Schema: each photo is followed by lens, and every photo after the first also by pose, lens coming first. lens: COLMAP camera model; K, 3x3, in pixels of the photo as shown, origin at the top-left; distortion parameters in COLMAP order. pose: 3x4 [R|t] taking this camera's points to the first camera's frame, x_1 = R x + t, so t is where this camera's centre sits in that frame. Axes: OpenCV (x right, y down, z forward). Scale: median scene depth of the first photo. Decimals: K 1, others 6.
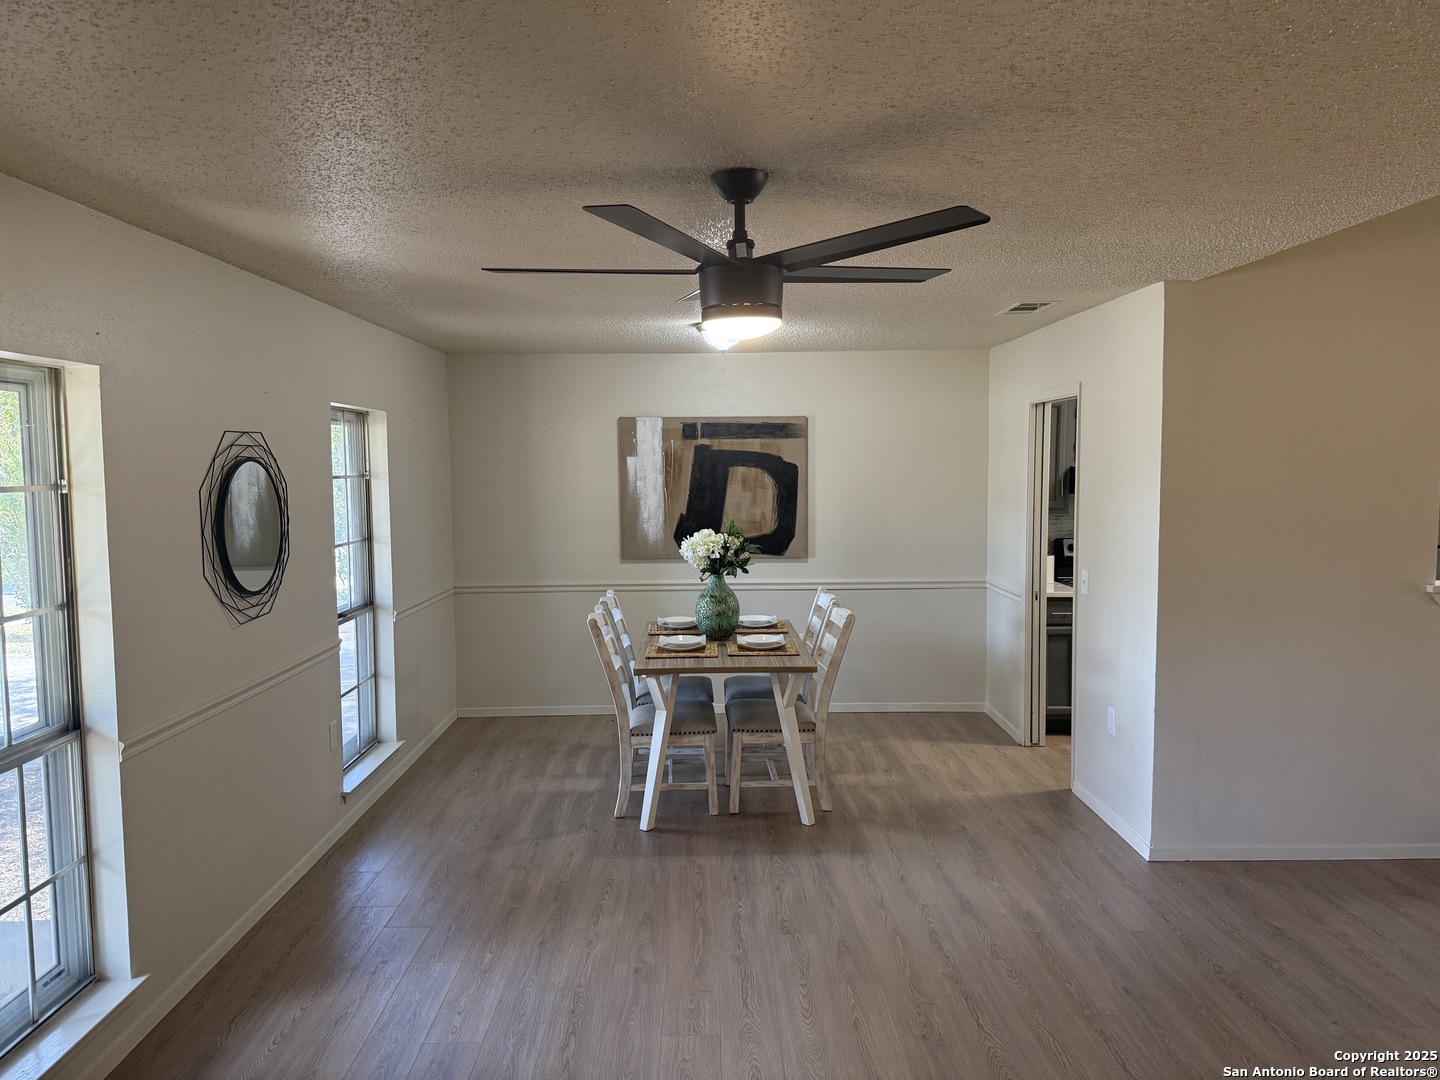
lens RADIAL K [[1020.5, 0, 697.3], [0, 1020.5, 537.0], [0, 0, 1]] dist [0.116050, -0.178807]
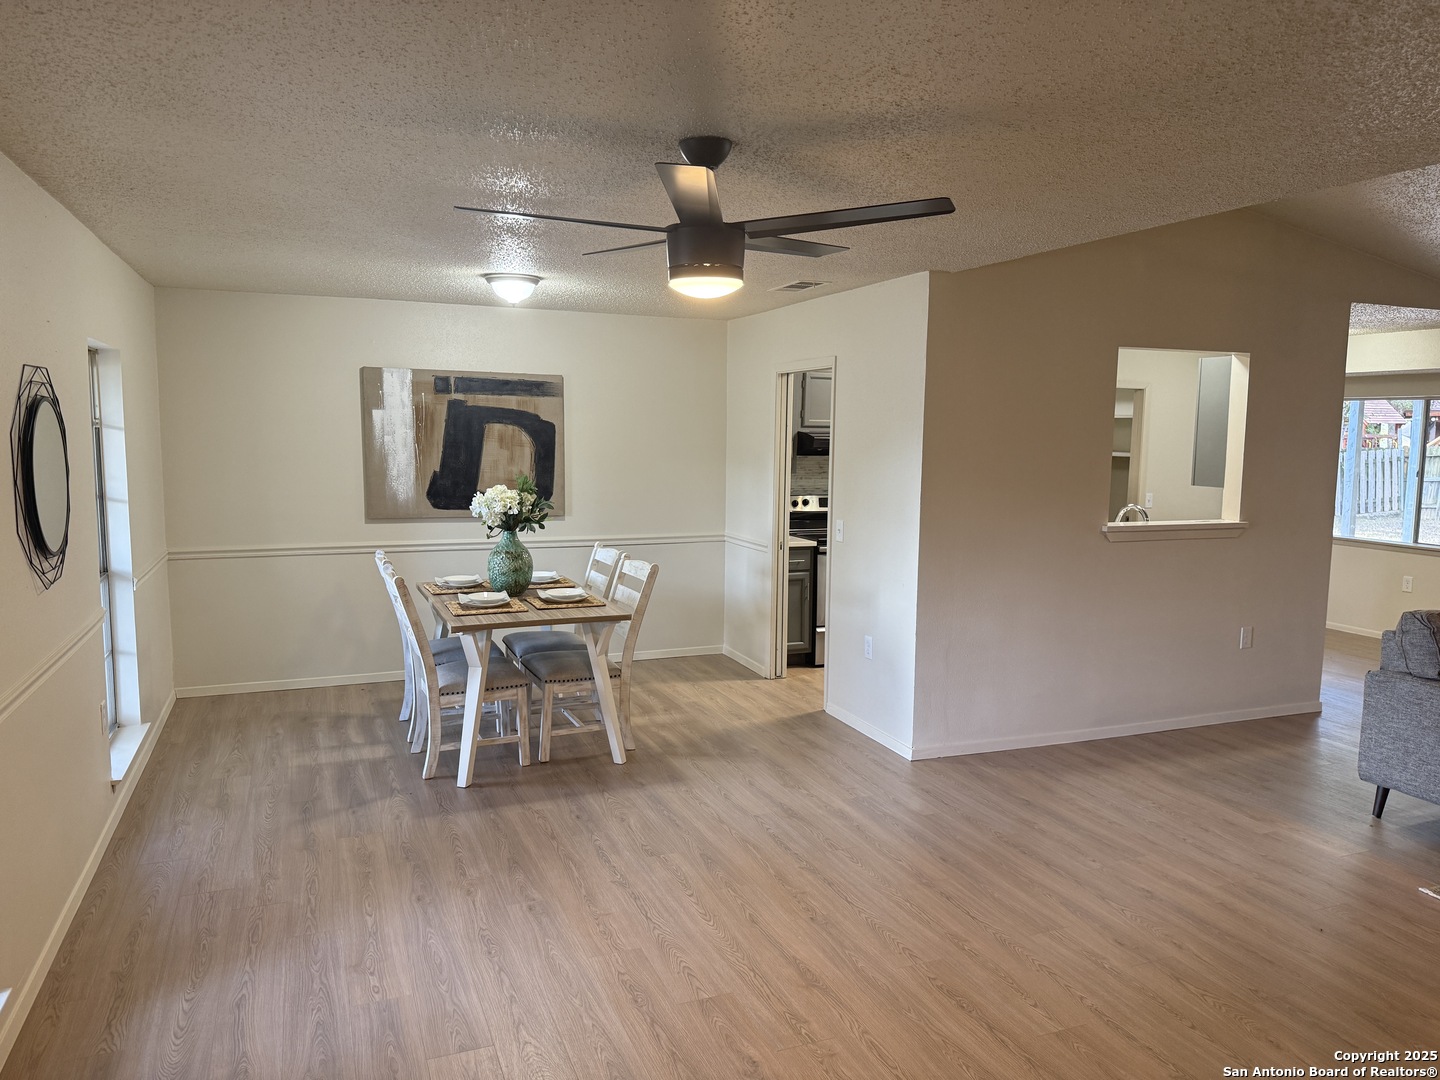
lens RADIAL K [[1020.8, 0, 717.5], [0, 1020.8, 554.5], [0, 0, 1]] dist [0.083531, -0.116791]
pose [[0.923655, -0.025782, 0.382356, -0.184429], [0.006521, 0.998647, 0.051584, 0.009961], [-0.383169, -0.045152, 0.922574, -0.002257]]
